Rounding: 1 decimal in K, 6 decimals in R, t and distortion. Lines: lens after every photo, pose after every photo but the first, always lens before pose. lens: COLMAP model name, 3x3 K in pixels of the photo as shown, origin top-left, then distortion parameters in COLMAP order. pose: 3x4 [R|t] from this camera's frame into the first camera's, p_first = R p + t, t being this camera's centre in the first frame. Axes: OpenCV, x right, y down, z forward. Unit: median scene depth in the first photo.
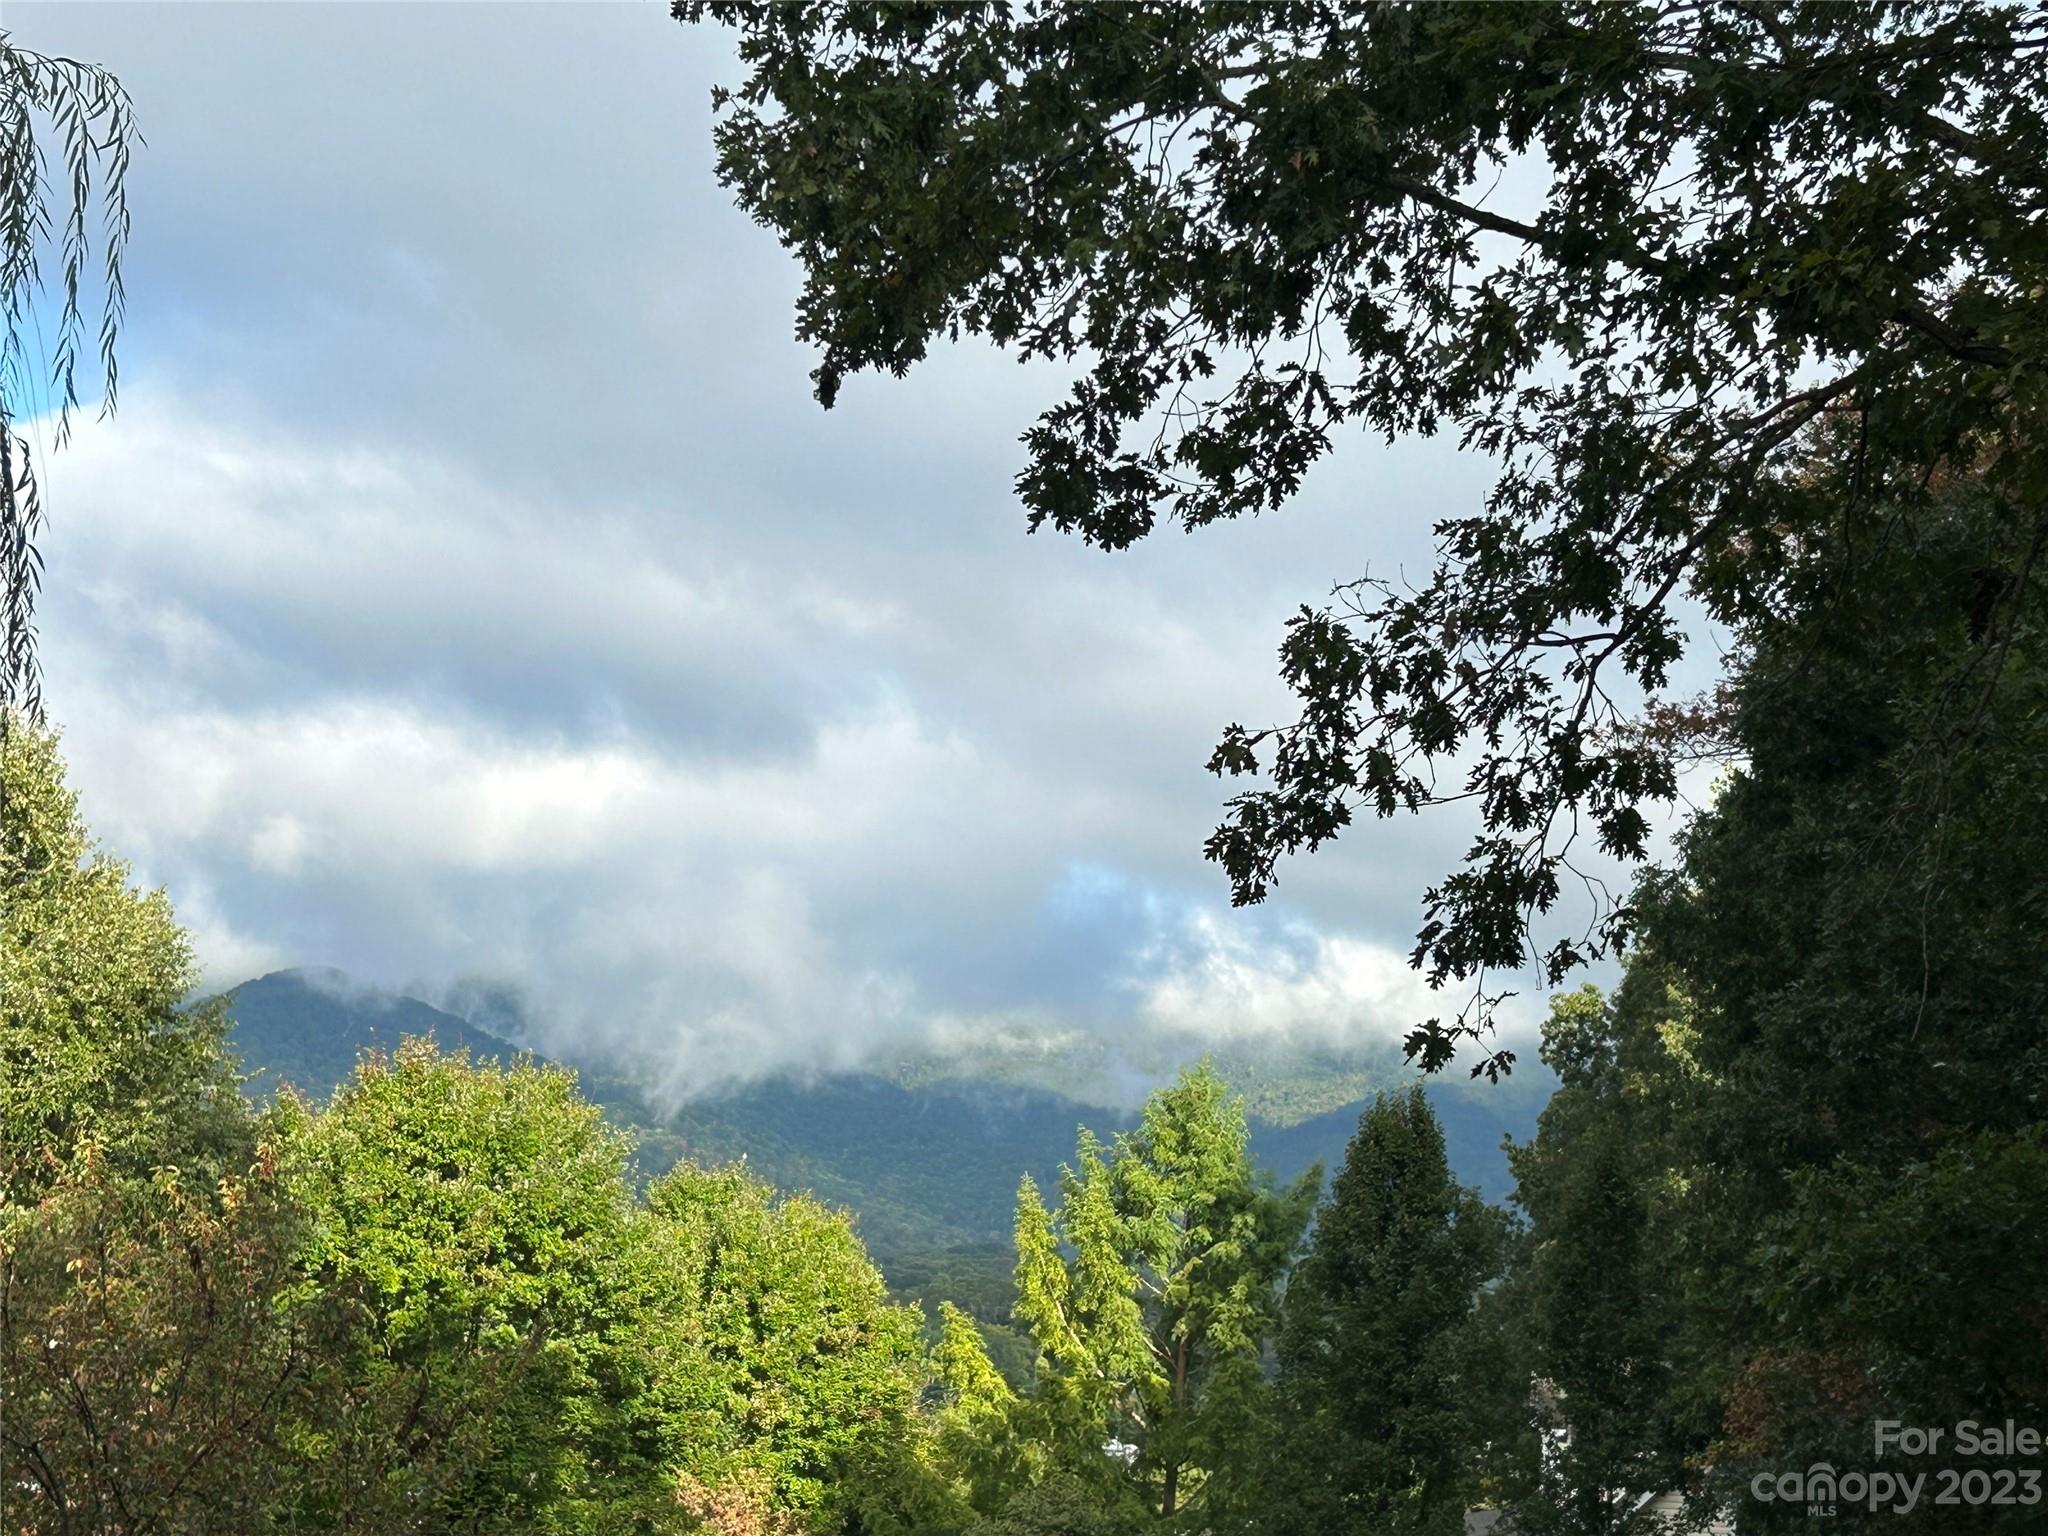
lens RADIAL K [[3784.5, 0, 1032.4], [0, 3784.5, 773.8], [0, 0, 1]] dist [0.175646, 0.000000]
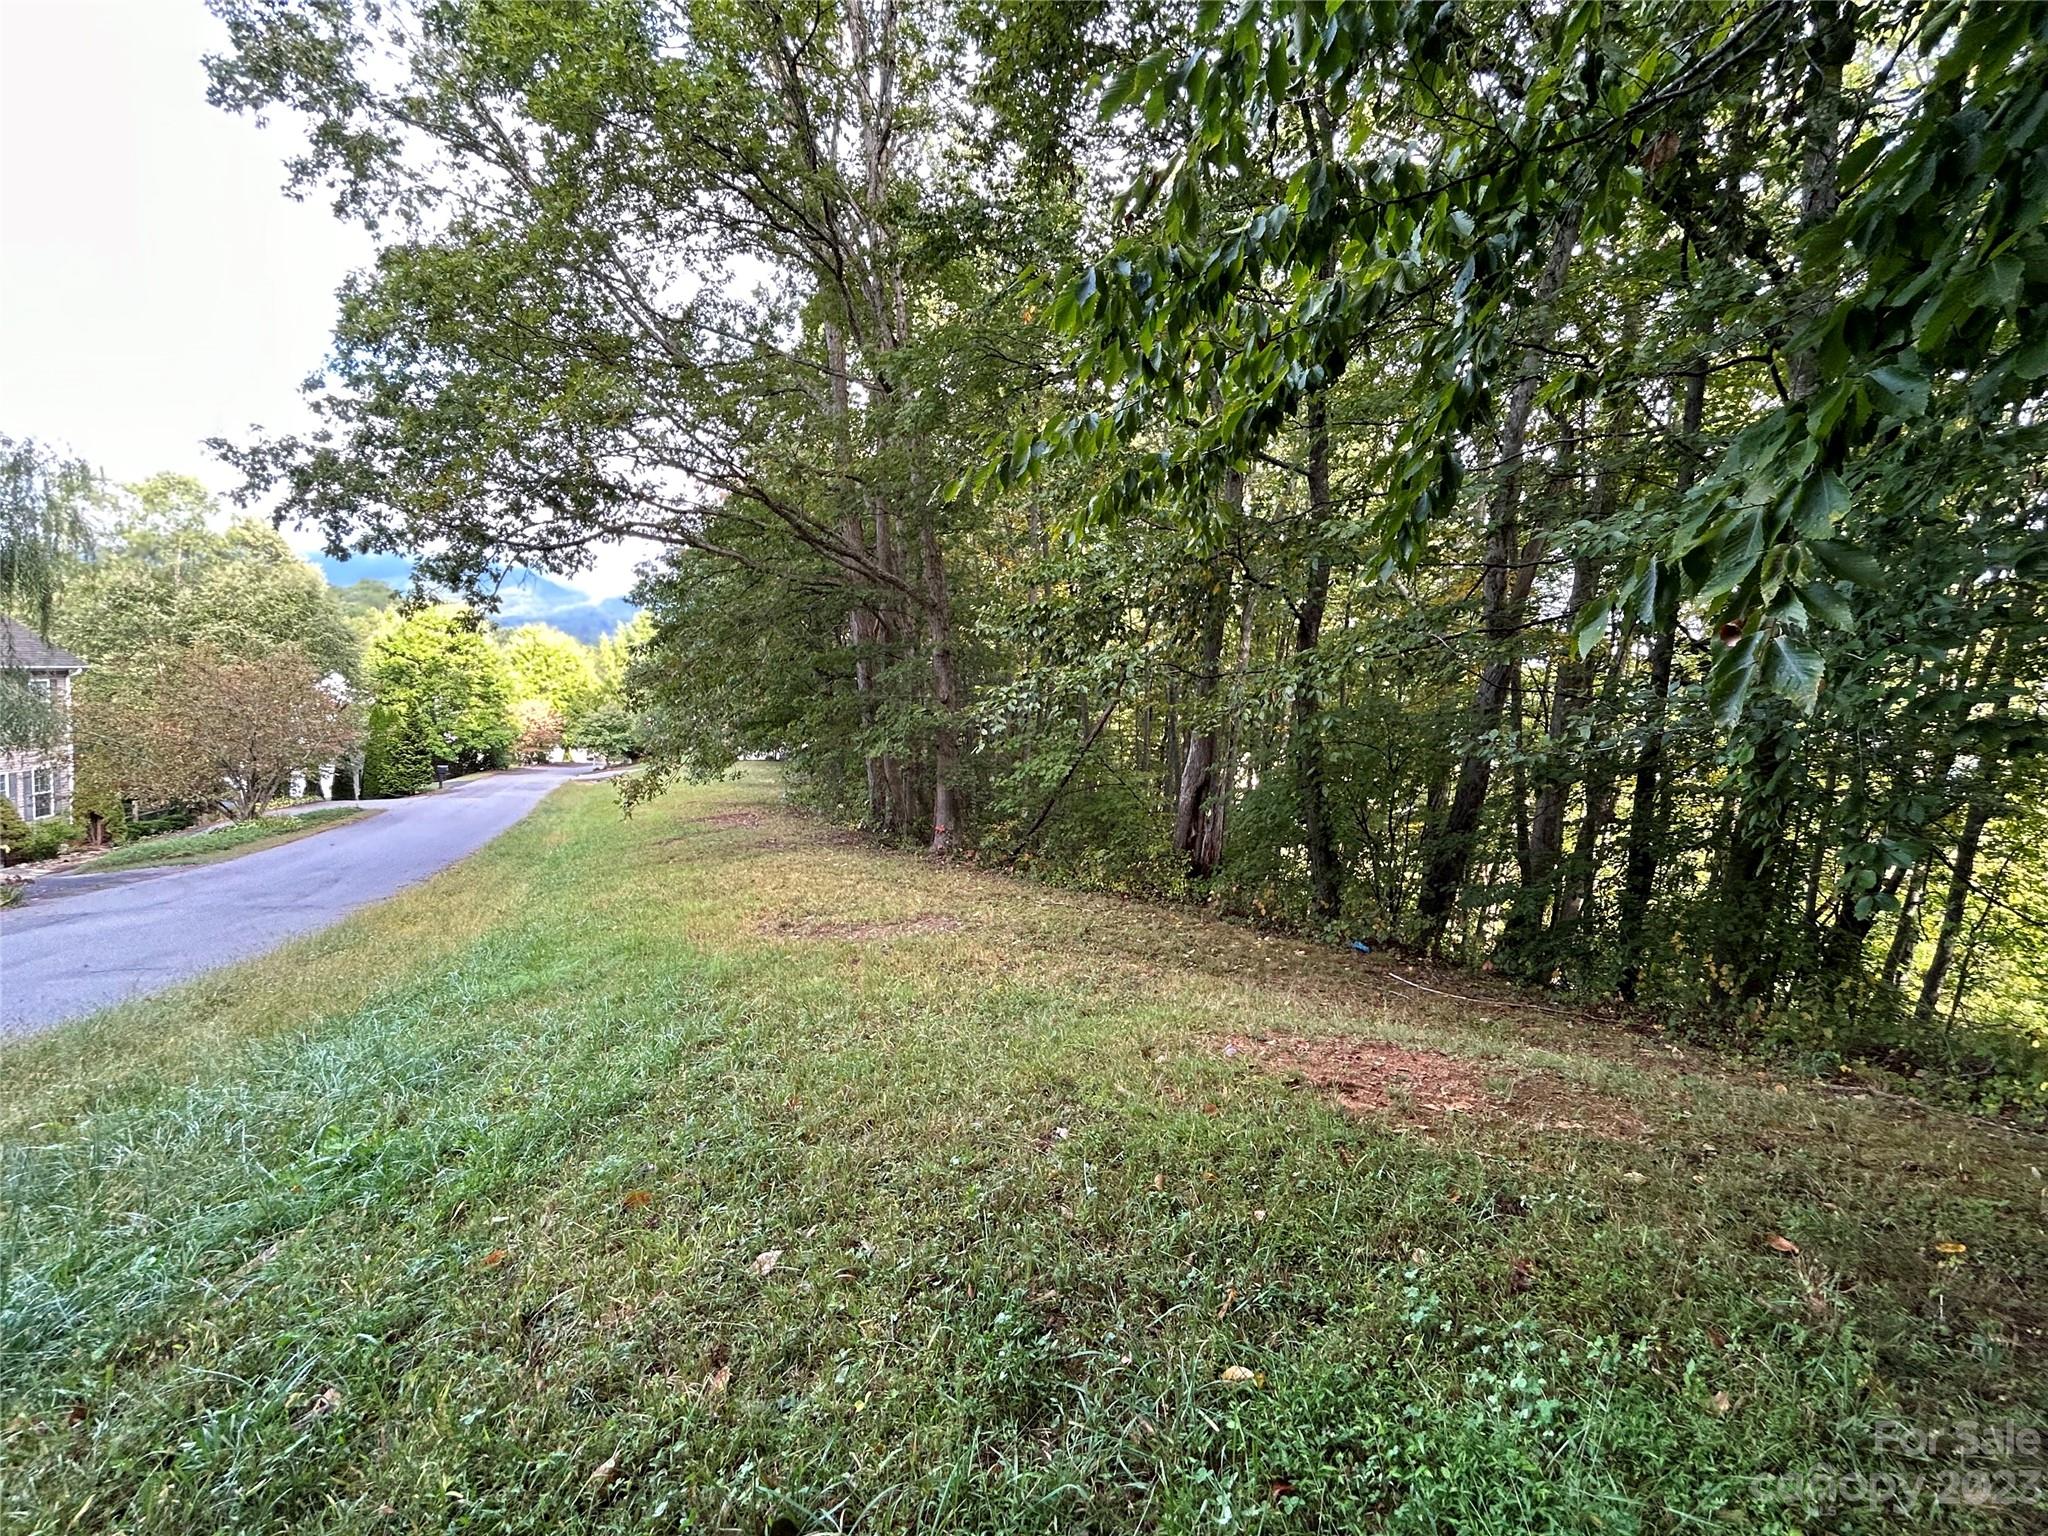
lens RADIAL K [[920.3, 0, 1024.5], [0, 920.3, 764.3], [0, 0, 1]] dist [-0.002164, -0.002050]
pose [[0.945147, -0.025305, 0.325665, 0.119142], [-0.059620, 0.966883, 0.248158, -0.038347], [-0.321159, -0.253962, 0.912338, -0.134952]]
